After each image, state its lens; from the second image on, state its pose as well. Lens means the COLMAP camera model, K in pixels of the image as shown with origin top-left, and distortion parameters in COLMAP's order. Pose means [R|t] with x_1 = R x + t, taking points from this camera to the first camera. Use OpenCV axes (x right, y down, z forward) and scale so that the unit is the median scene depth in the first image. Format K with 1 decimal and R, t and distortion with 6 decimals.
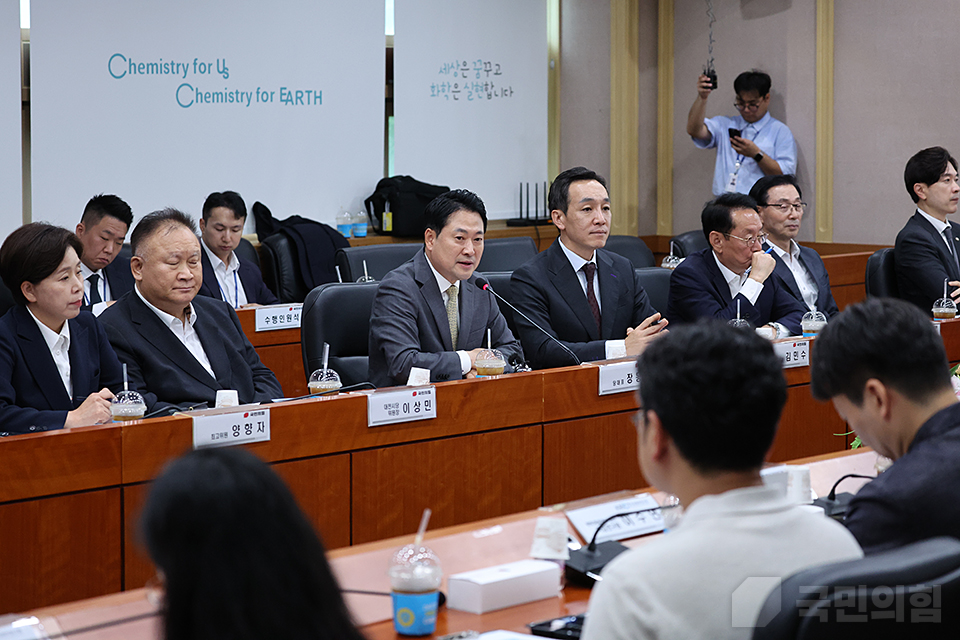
lens RADIAL K [[2790.1, 0, 480.0], [0, 2790.1, 320.0], [0, 0, 1]] dist [0.395942, 1.983984]
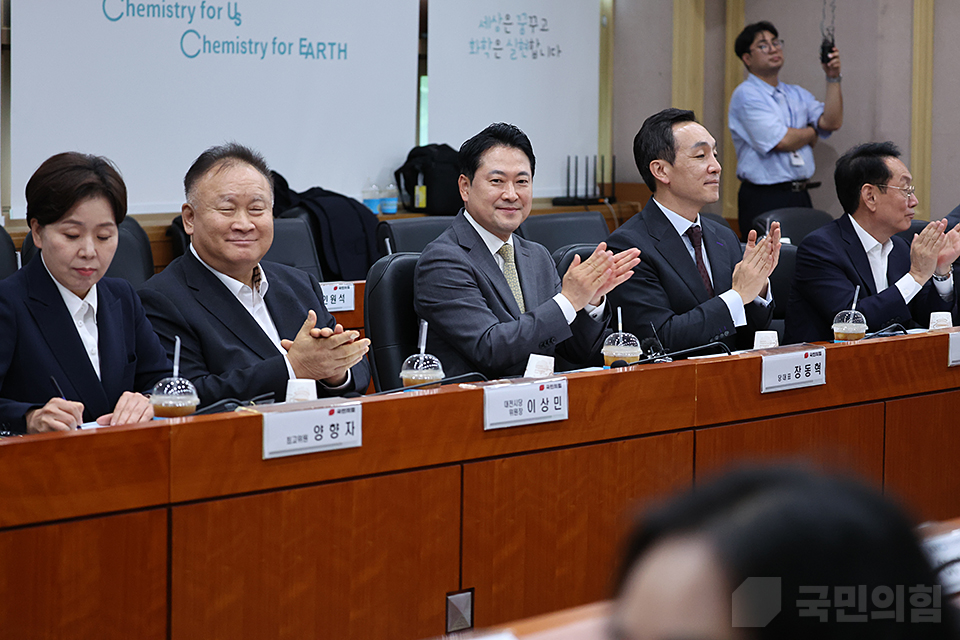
lens RADIAL K [[2790.1, 0, 480.0], [0, 2790.1, 320.0], [0, 0, 1]] dist [0.395942, 1.983984]
pose [[0.999738, 0.010093, 0.020560, -0.041123], [-0.010001, 0.999939, -0.004594, 0.008570], [-0.020605, 0.004387, 0.999778, 0.174691]]
